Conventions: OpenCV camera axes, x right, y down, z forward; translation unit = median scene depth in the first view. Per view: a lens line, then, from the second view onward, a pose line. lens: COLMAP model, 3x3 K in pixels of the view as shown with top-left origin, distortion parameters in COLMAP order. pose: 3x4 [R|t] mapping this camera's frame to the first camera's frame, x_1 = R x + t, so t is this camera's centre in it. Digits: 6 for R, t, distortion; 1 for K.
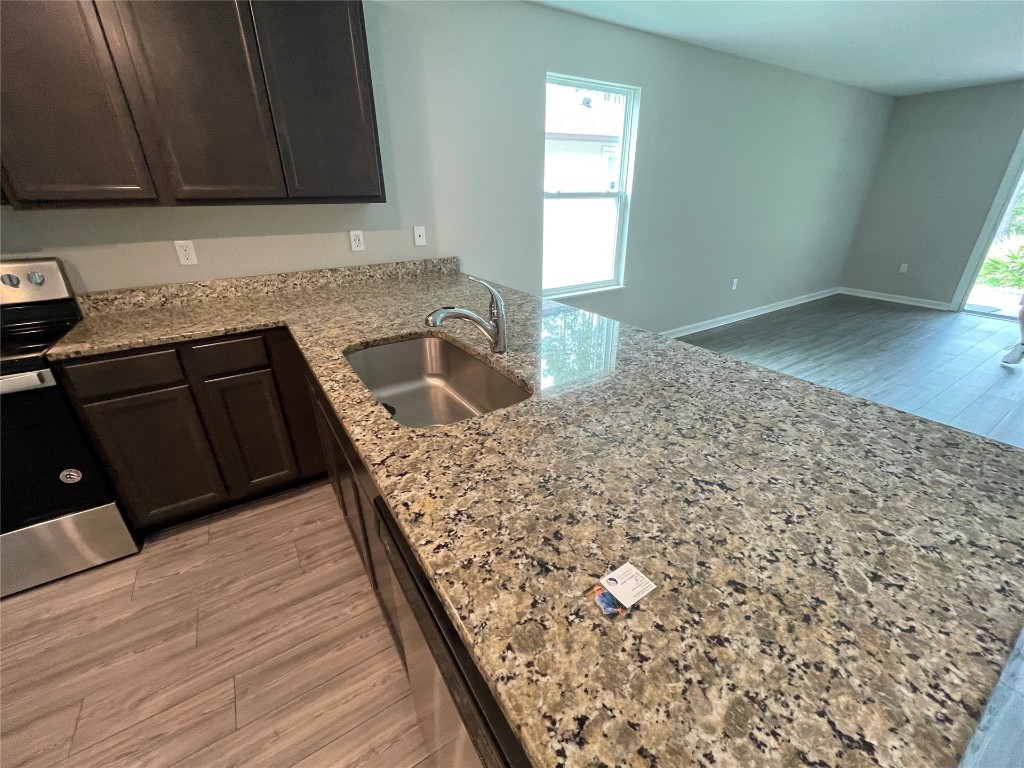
lens RADIAL K [[422.6, 0, 515.4], [0, 422.6, 381.5], [0, 0, 1]] dist [0.000373, -0.001300]
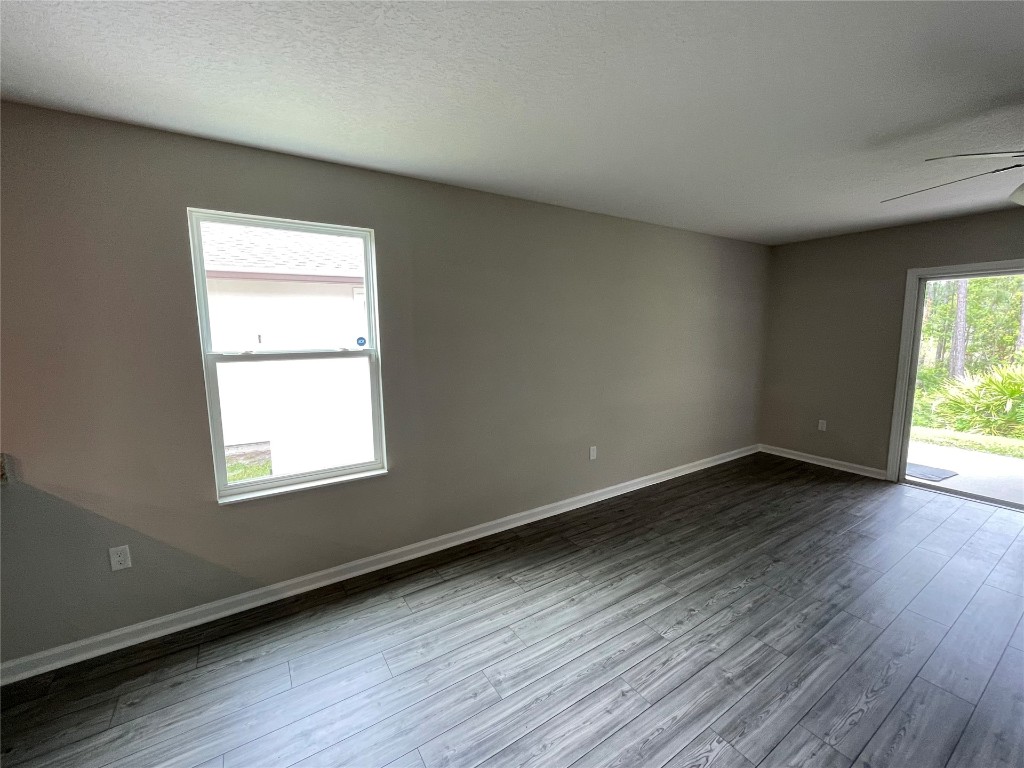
lens RADIAL K [[422.6, 0, 513.4], [0, 422.6, 383.0], [0, 0, 1]] dist [0.000373, -0.001300]
pose [[0.999996, -0.002311, -0.001332, 0.848768], [0.001819, 0.956107, -0.293011, -0.285478], [0.001950, 0.293008, 0.956108, 0.499393]]
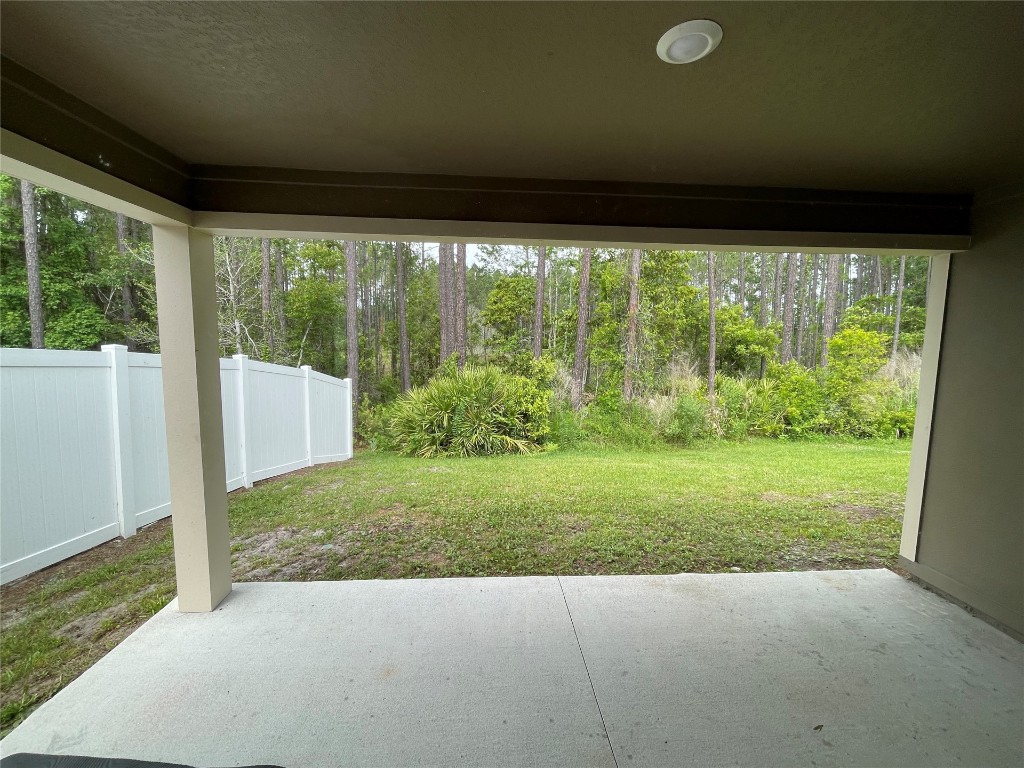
lens RADIAL K [[422.6, 0, 477.8], [0, 422.6, 385.7], [0, 0, 1]] dist [0.000373, -0.001300]
pose [[0.557295, -0.079551, 0.826495, 2.756263], [0.332224, 0.933611, -0.134153, -1.037647], [-0.760953, 0.349344, 0.546726, 2.145059]]
